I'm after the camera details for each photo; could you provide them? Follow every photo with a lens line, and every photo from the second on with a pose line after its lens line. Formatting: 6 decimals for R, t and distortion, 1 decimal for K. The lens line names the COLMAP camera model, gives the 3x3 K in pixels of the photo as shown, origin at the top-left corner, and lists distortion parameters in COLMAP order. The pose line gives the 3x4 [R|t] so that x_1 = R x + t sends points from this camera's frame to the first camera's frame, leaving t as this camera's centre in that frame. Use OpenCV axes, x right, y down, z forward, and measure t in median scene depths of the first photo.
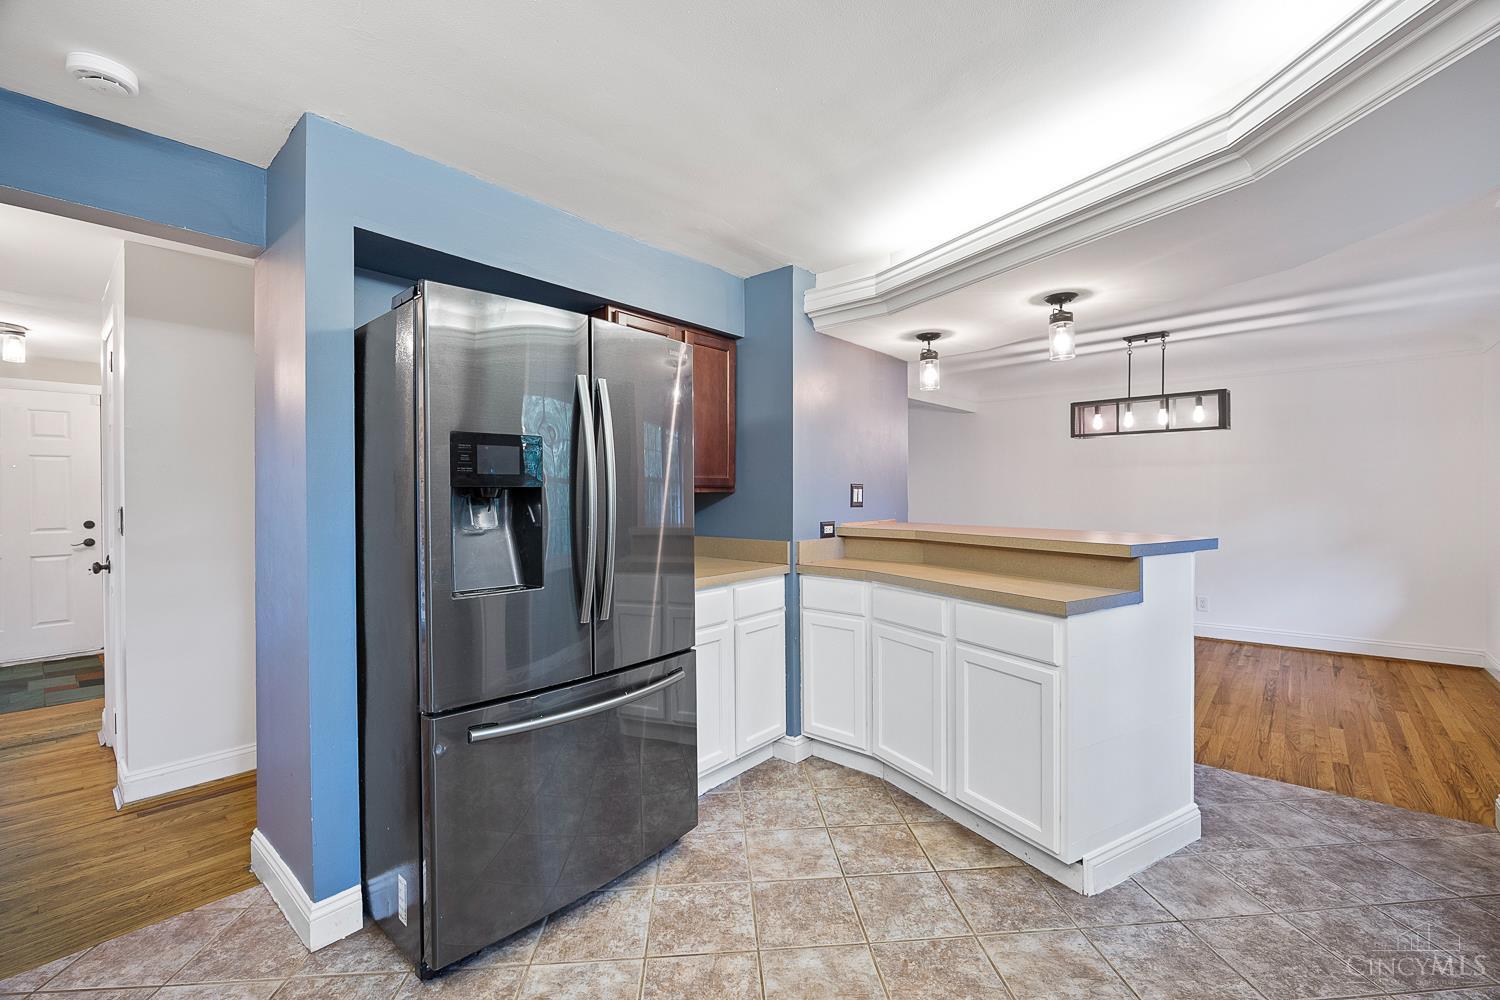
lens RADIAL K [[642.7, 0, 750.0], [0, 642.7, 500.0], [0, 0, 1]] dist [-0.003767, -0.000532]
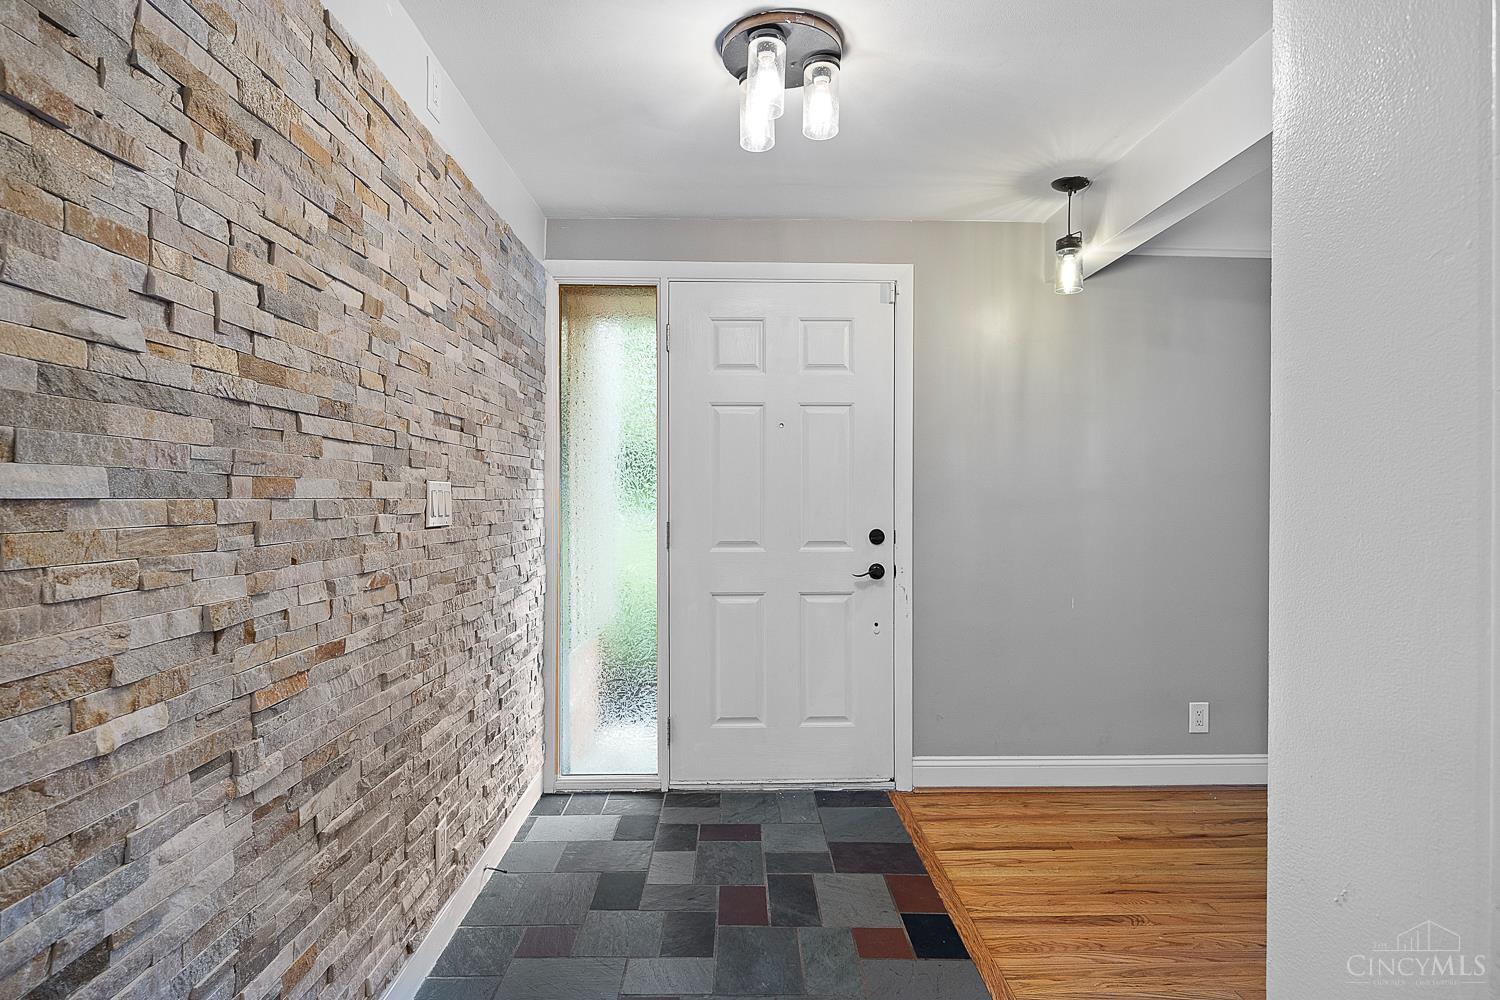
lens RADIAL K [[824.9, 0, 750.0], [0, 824.9, 500.0], [0, 0, 1]] dist [-0.000054, -0.000009]
pose [[0.676453, 0.011656, -0.736394, -0.614878], [-0.008844, 0.999931, 0.007702, 0.004823], [0.736433, 0.001303, 0.676509, 0.476858]]
